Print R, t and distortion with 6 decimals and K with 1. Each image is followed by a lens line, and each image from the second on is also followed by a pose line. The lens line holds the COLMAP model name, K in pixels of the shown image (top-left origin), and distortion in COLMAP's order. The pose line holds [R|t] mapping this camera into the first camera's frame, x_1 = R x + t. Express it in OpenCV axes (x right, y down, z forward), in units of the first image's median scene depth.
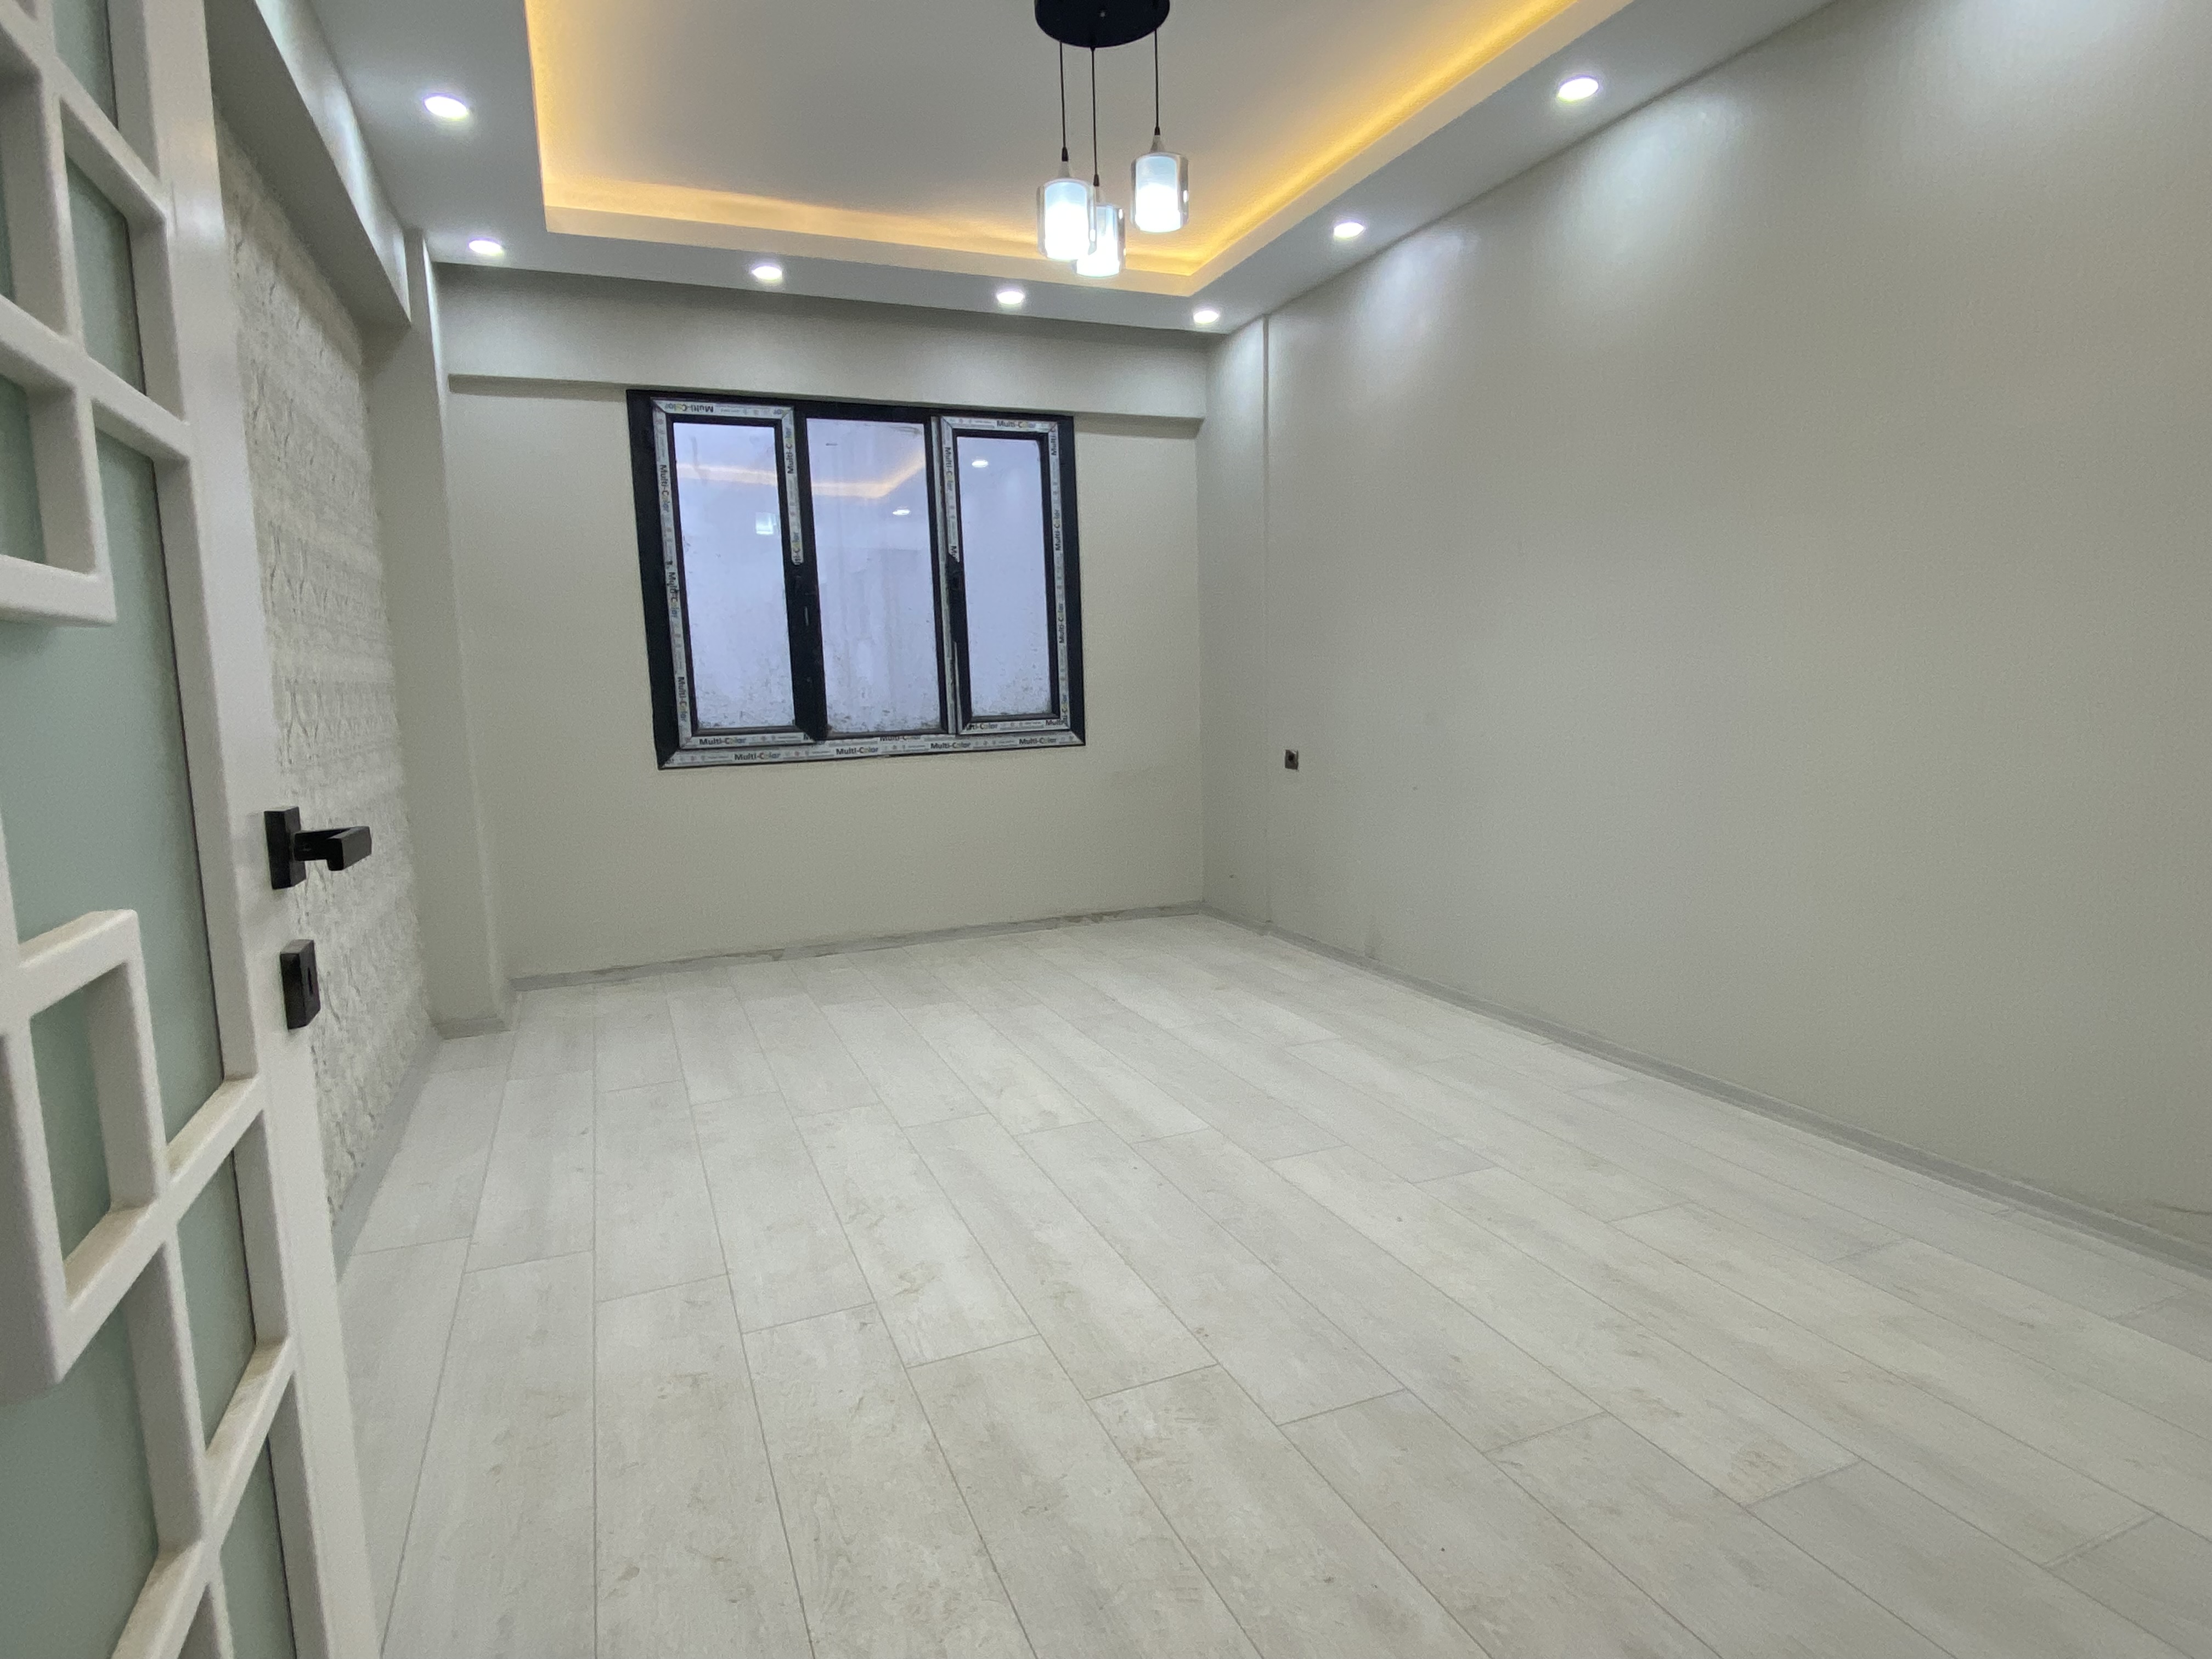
lens RADIAL K [[1200.2, 0, 1106.4], [0, 1200.2, 821.4], [0, 0, 1]] dist [0.075914, -0.086606]
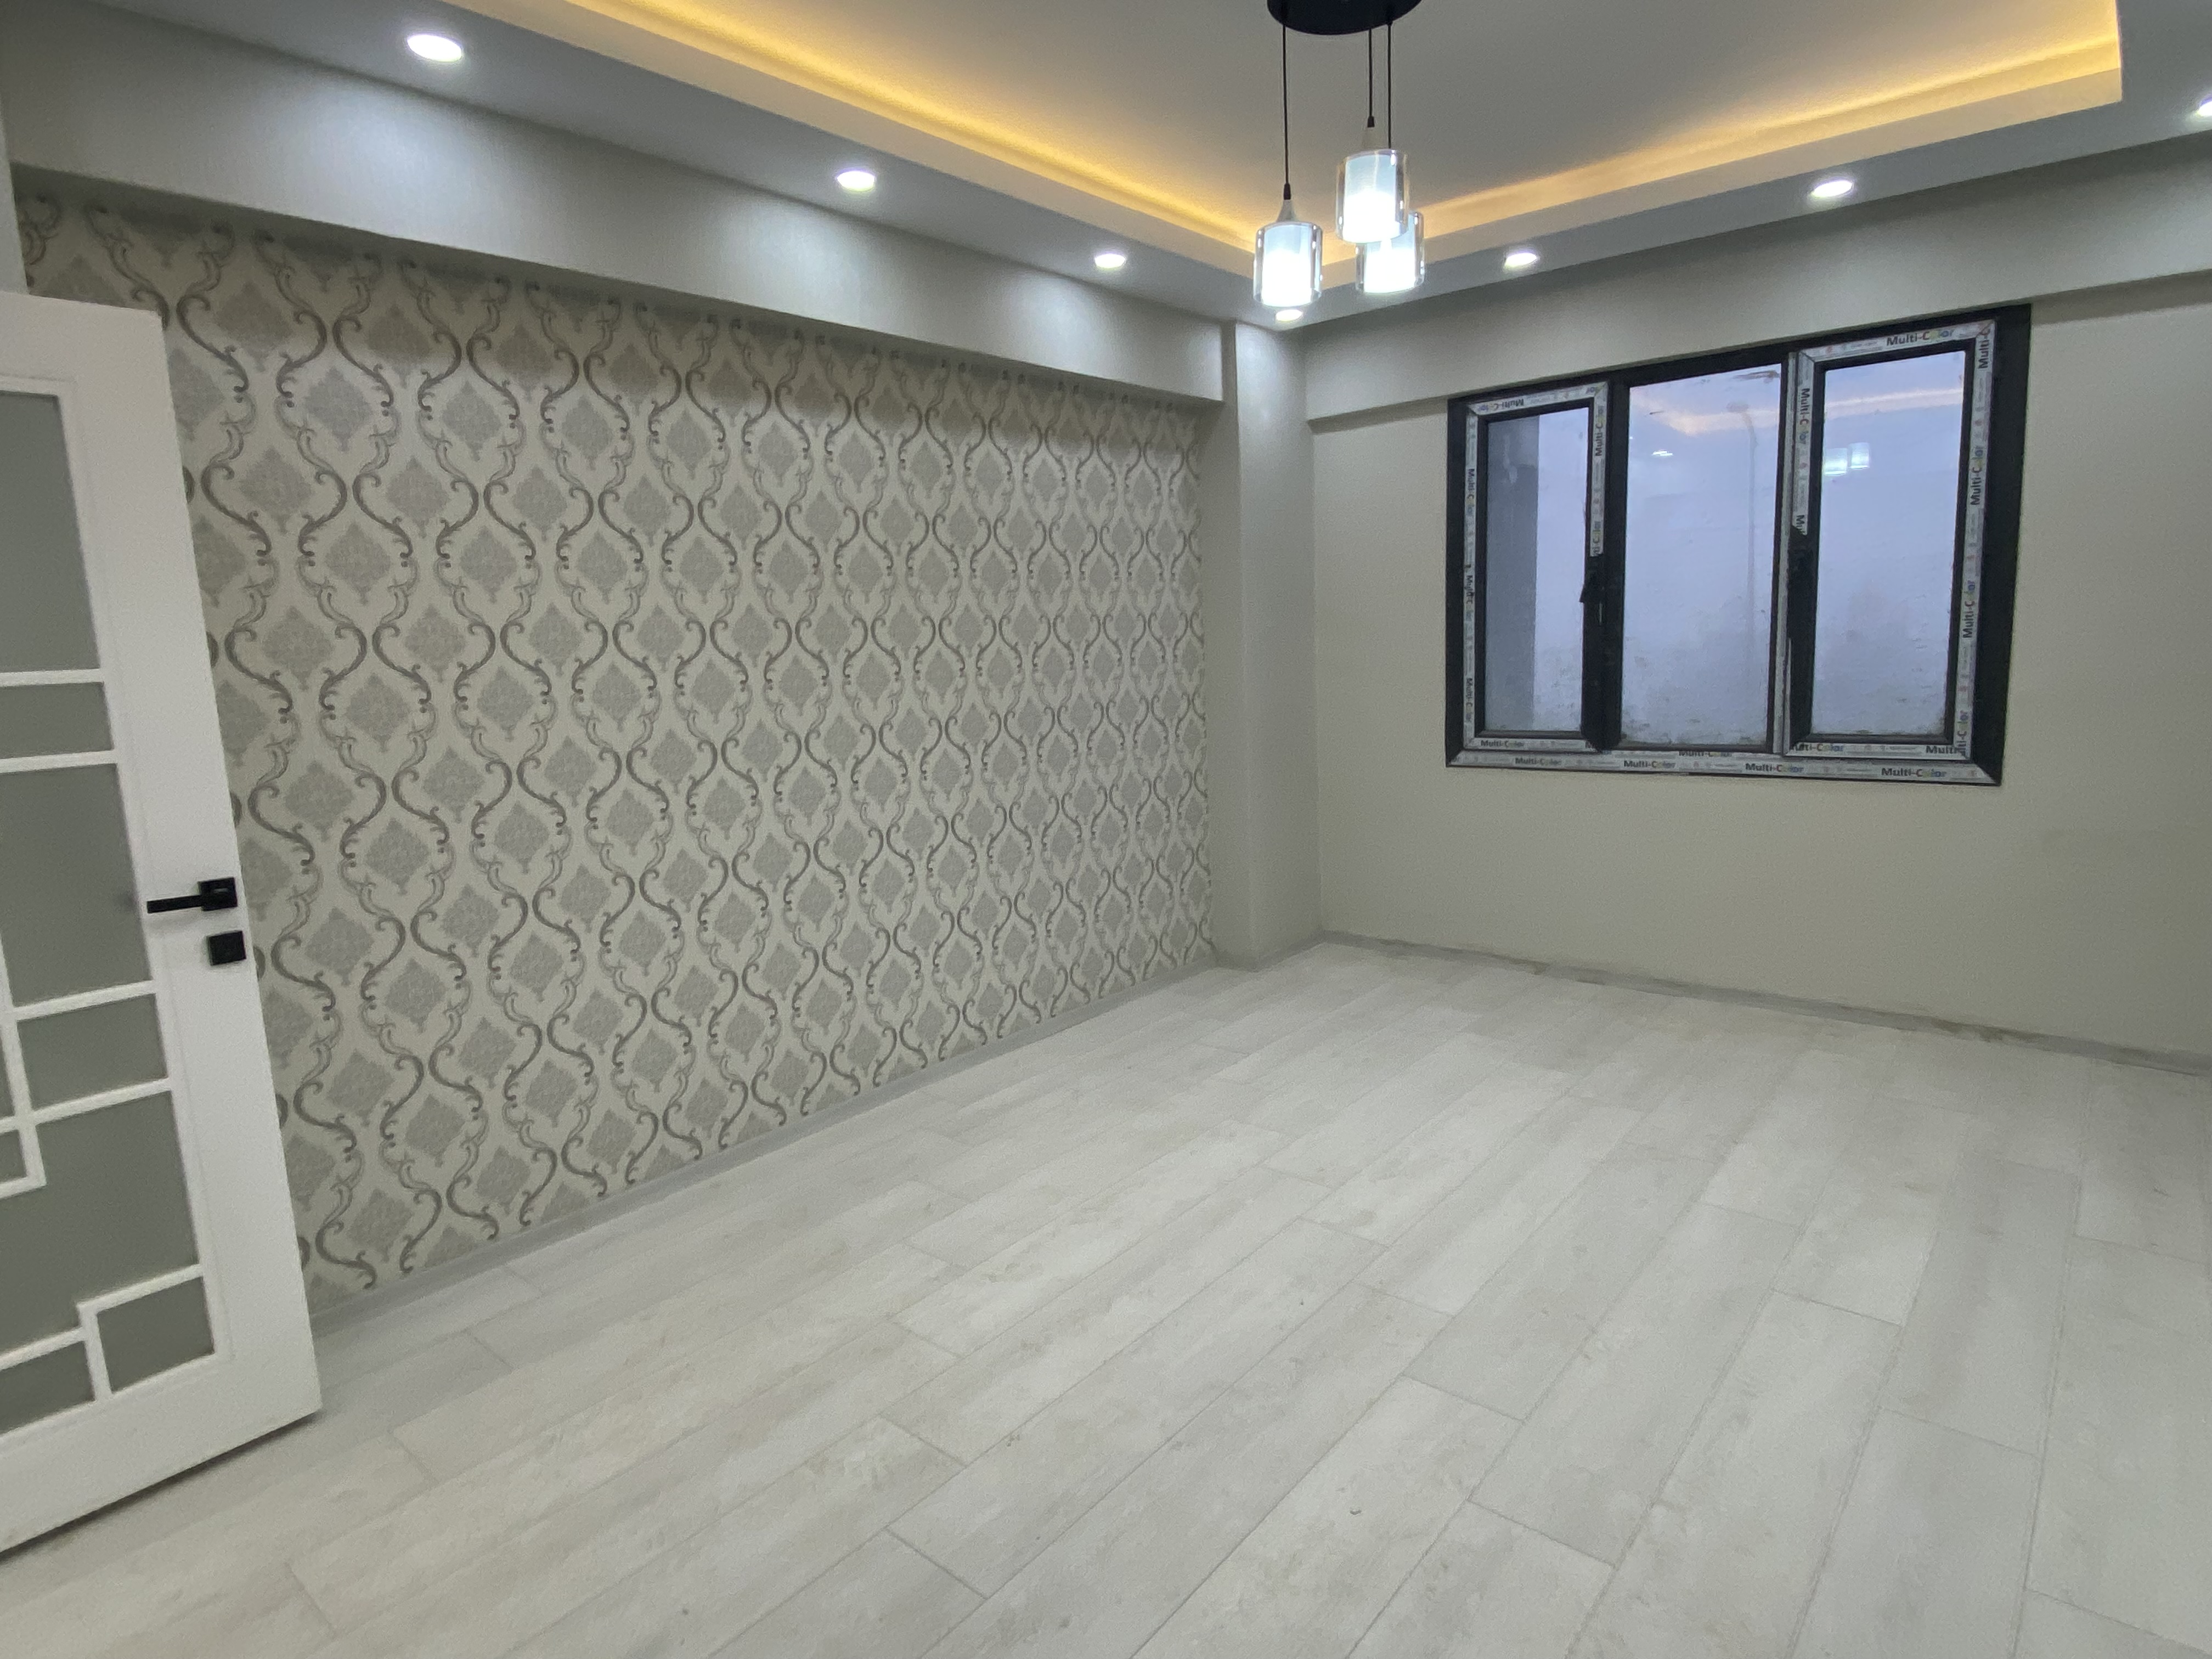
lens RADIAL K [[1200.2, 0, 1106.4], [0, 1200.2, 821.4], [0, 0, 1]] dist [0.075914, -0.086606]
pose [[0.454889, 0.149766, -0.877864, 0.405580], [-0.078805, 0.988660, 0.127833, -0.102476], [0.887054, 0.011030, 0.461533, 0.251527]]
